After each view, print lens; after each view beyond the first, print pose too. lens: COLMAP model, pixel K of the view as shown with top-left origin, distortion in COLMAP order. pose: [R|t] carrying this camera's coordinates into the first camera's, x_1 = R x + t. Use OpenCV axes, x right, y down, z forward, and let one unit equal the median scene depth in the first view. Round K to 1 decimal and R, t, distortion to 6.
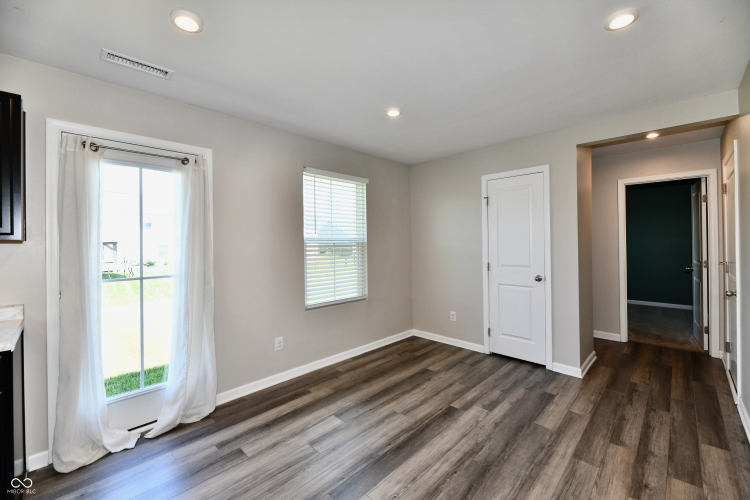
lens RADIAL K [[308.0, 0, 380.1], [0, 308.0, 242.2], [0, 0, 1]] dist [-0.000104, -0.000276]
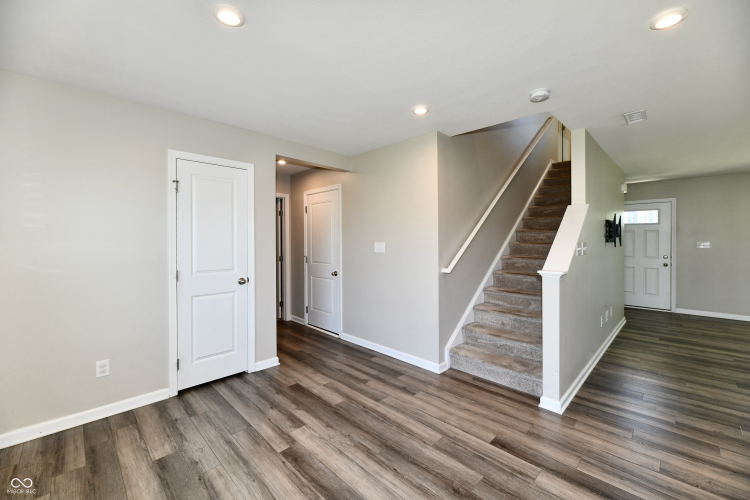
lens RADIAL K [[308.0, 0, 380.1], [0, 308.0, 242.2], [0, 0, 1]] dist [-0.000104, -0.000276]
pose [[0.009337, 0.005896, 0.999939, -0.510343], [-0.001059, 0.999982, -0.005886, 0.005058], [-0.999956, -0.001004, 0.009343, 0.689855]]
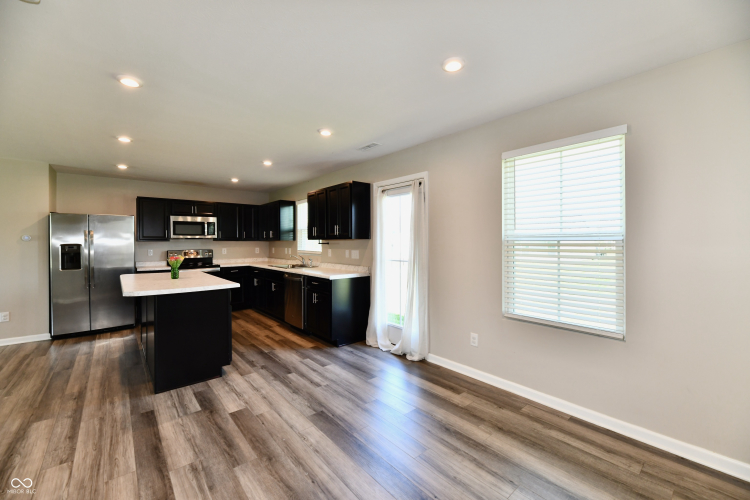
lens RADIAL K [[308.0, 0, 380.1], [0, 308.0, 242.2], [0, 0, 1]] dist [-0.000104, -0.000276]
pose [[-0.091058, 0.009408, -0.995801, 0.778073], [0.008341, 0.999928, 0.008684, -0.004000], [0.995811, -0.007516, -0.091130, 0.862676]]
